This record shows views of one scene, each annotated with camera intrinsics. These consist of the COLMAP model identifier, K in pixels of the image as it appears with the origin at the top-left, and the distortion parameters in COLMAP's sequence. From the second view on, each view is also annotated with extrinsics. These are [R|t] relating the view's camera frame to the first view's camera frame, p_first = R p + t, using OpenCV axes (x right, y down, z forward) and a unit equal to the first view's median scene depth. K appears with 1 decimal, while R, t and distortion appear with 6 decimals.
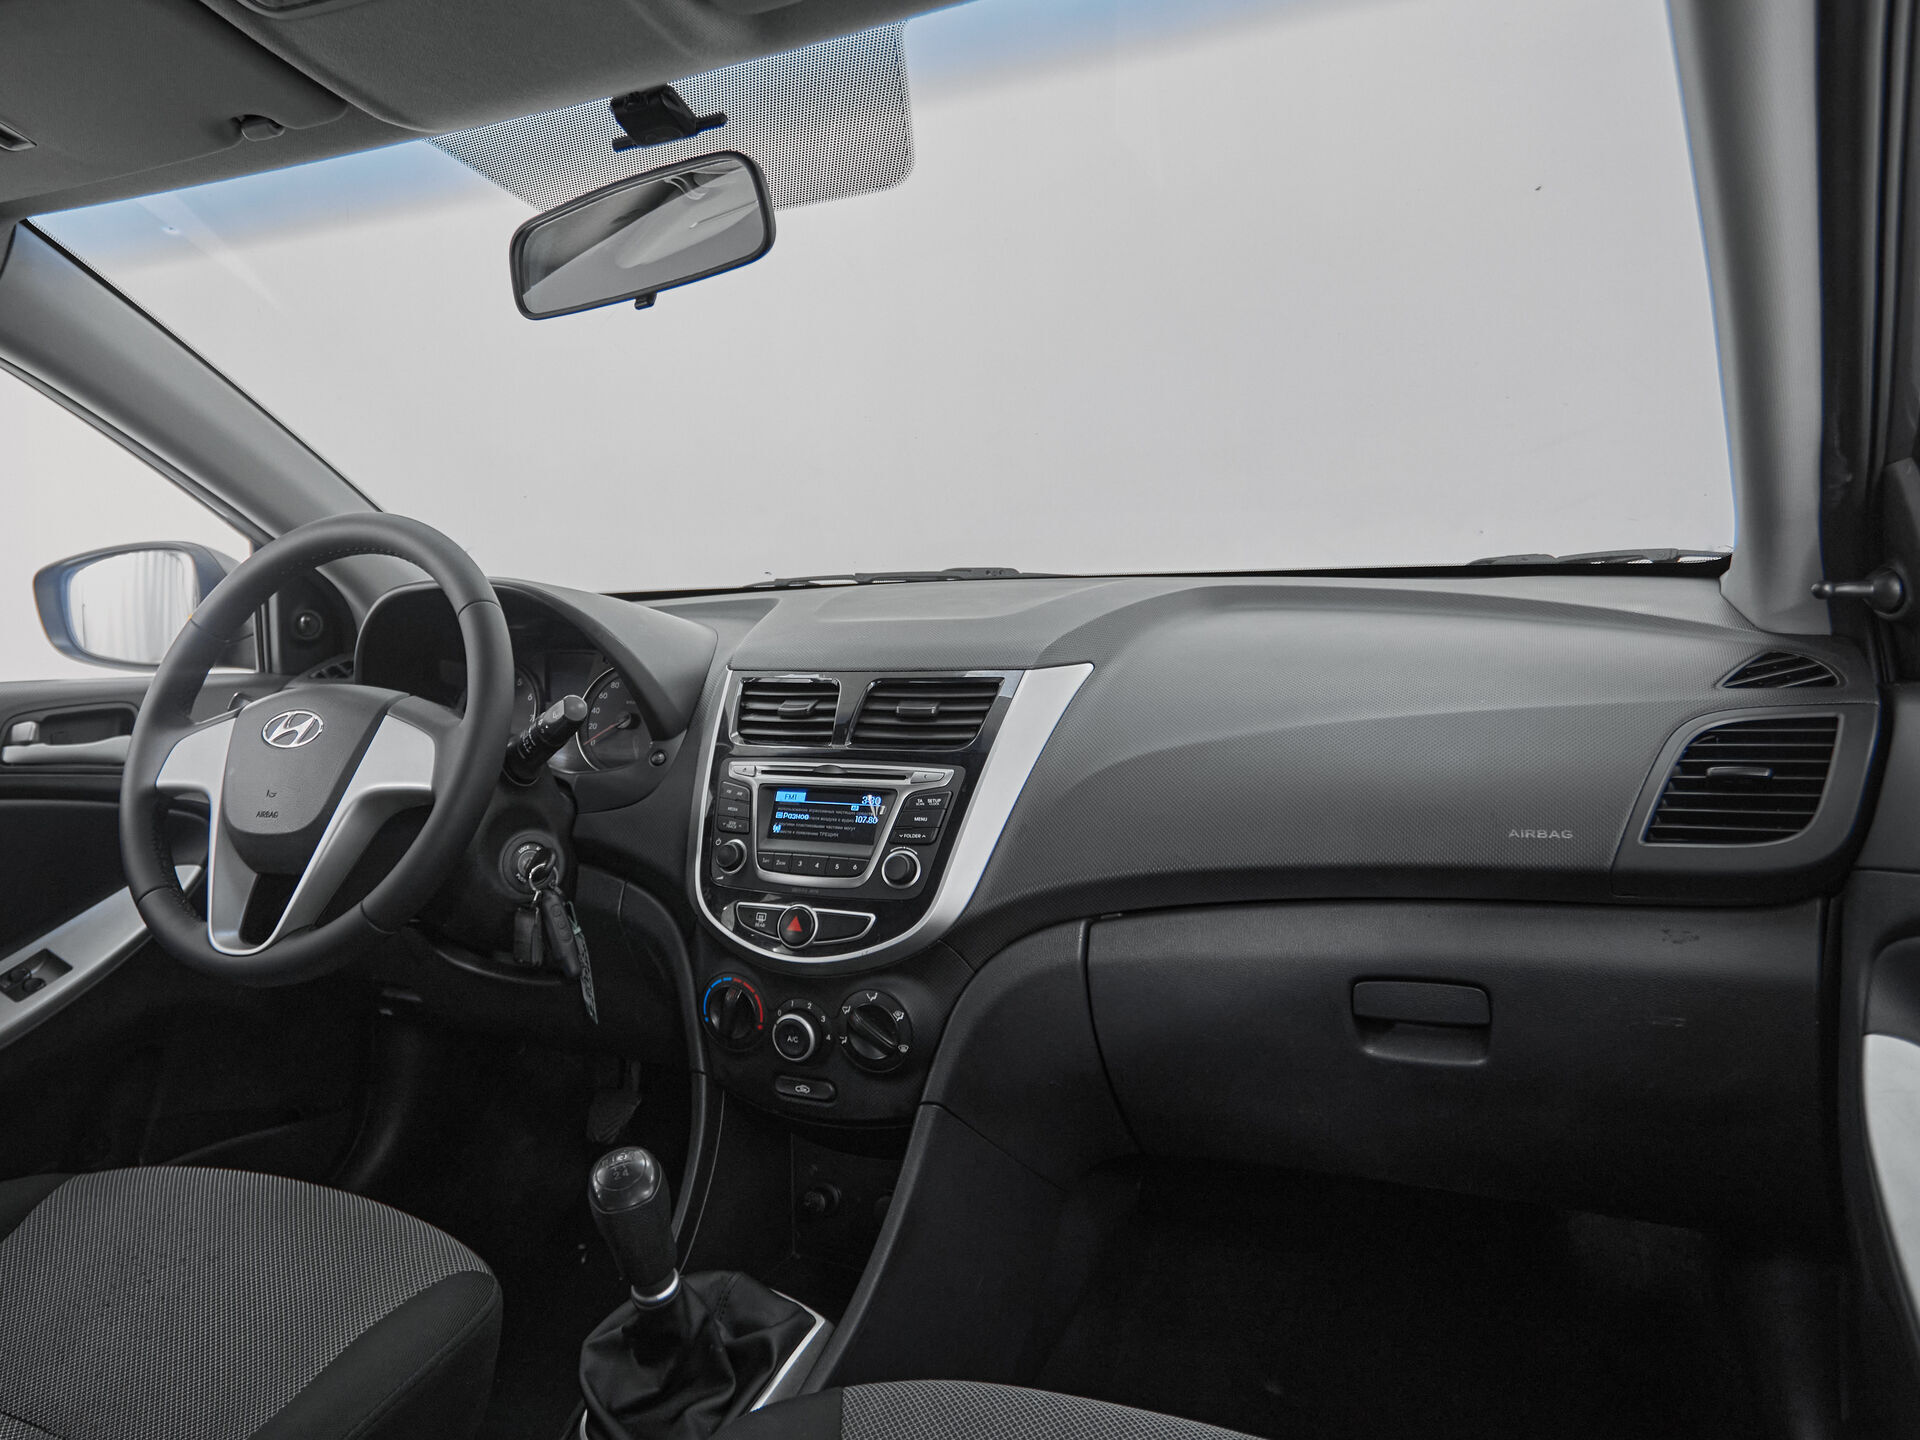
lens RADIAL K [[1242.1, 0, 829.4], [0, 1242.1, 690.3], [0, 0, 1]] dist [-0.000650, -0.000791]
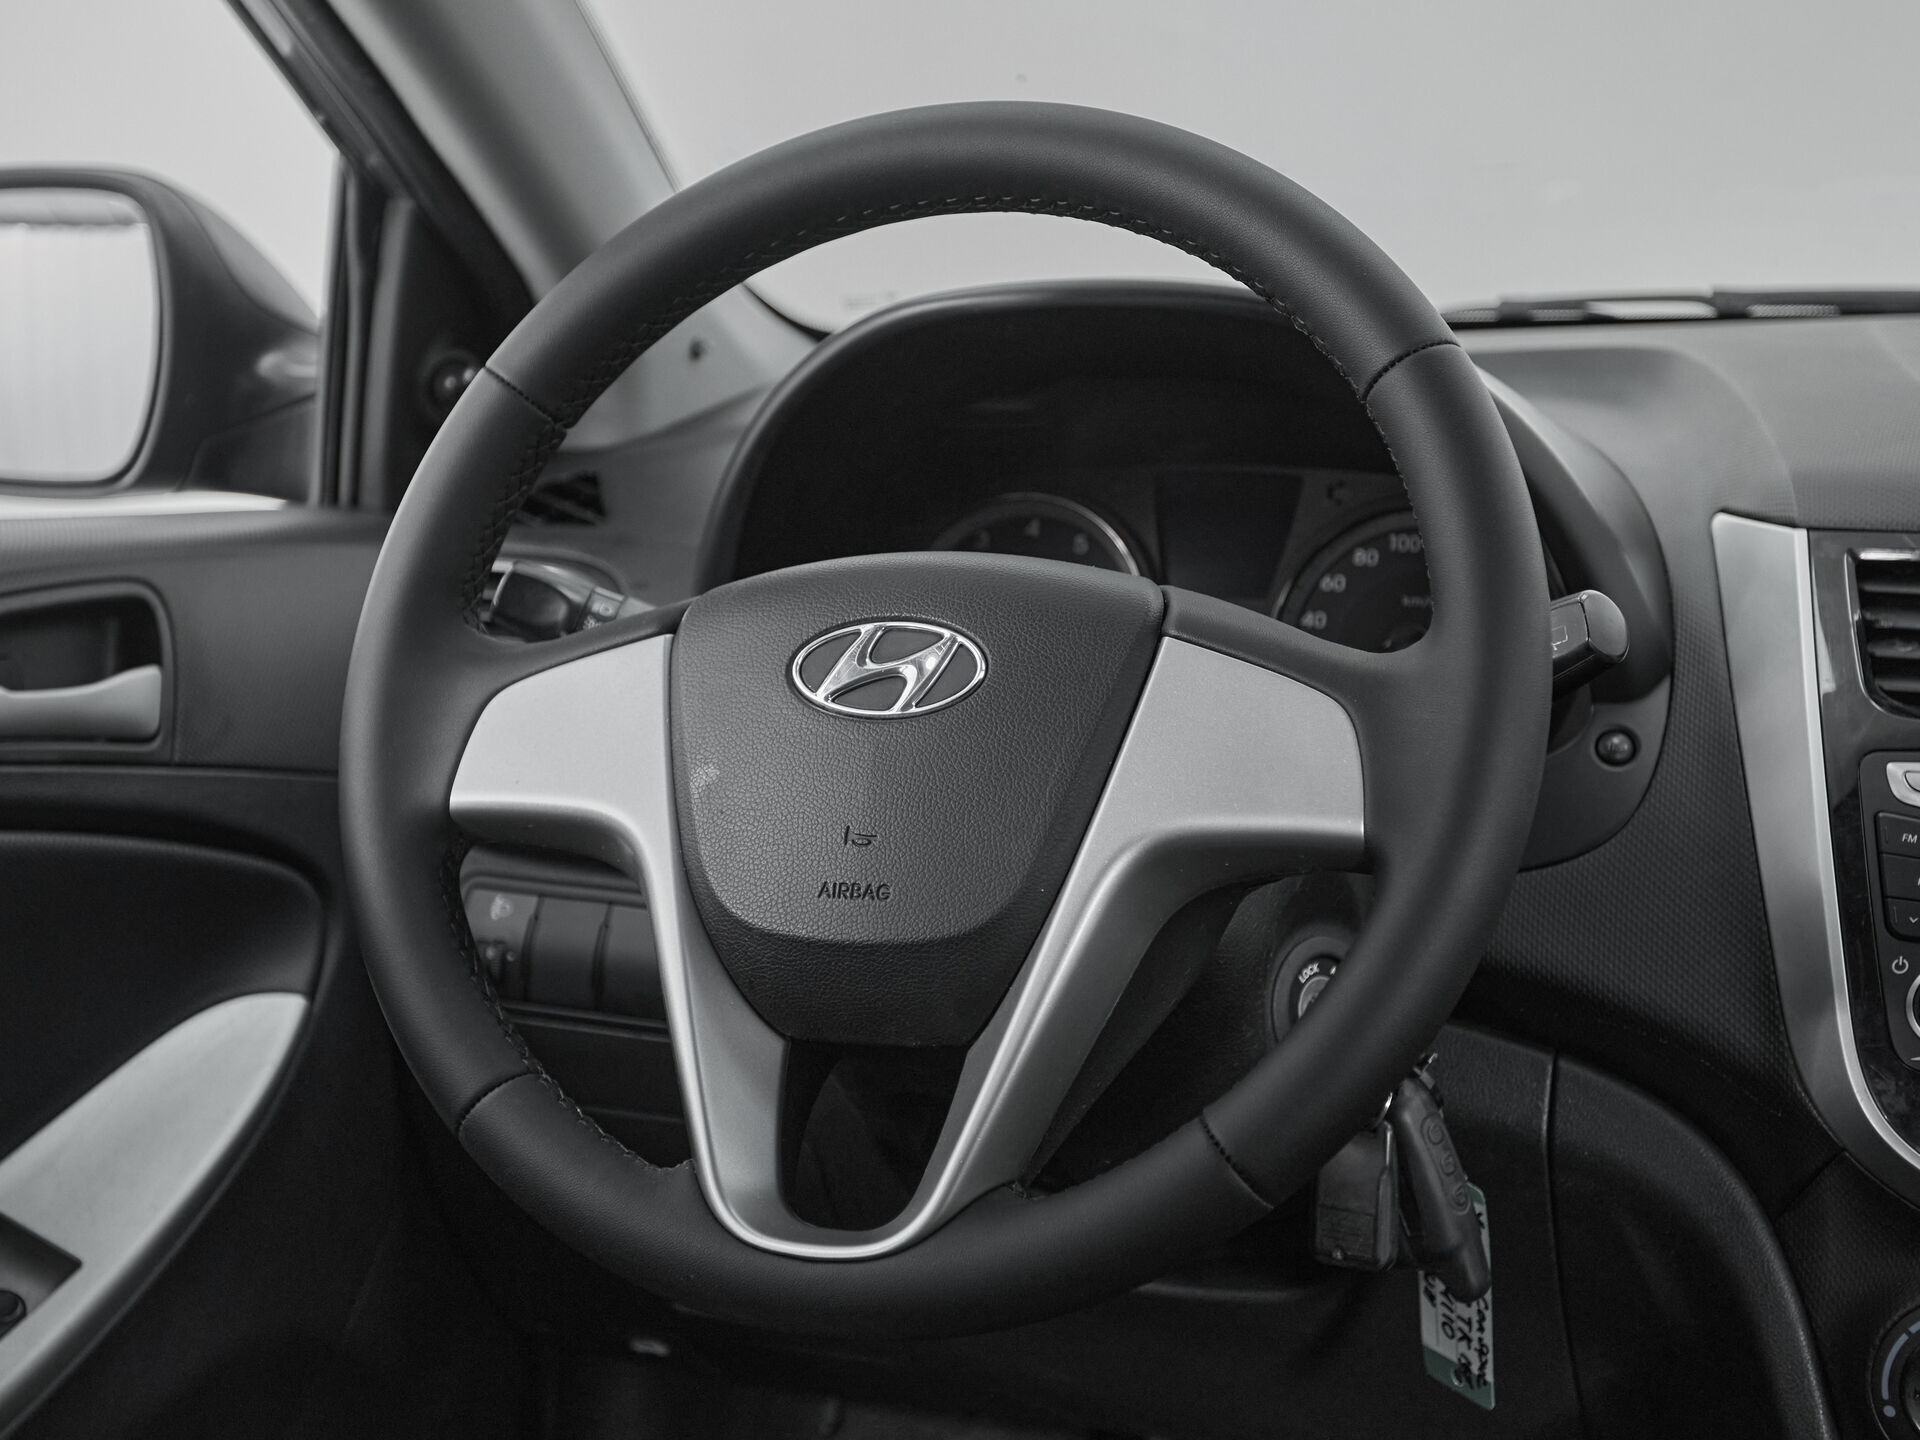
lens RADIAL K [[2772.0, 0, 960.0], [0, 2772.0, 720.0], [0, 0, 1]] dist [0.013328, 0.037175]
pose [[0.998124, 0.013591, 0.059697, -0.459817], [-0.017161, 0.998068, 0.059714, -0.004075], [-0.058771, -0.060626, 0.996429, 0.145738]]
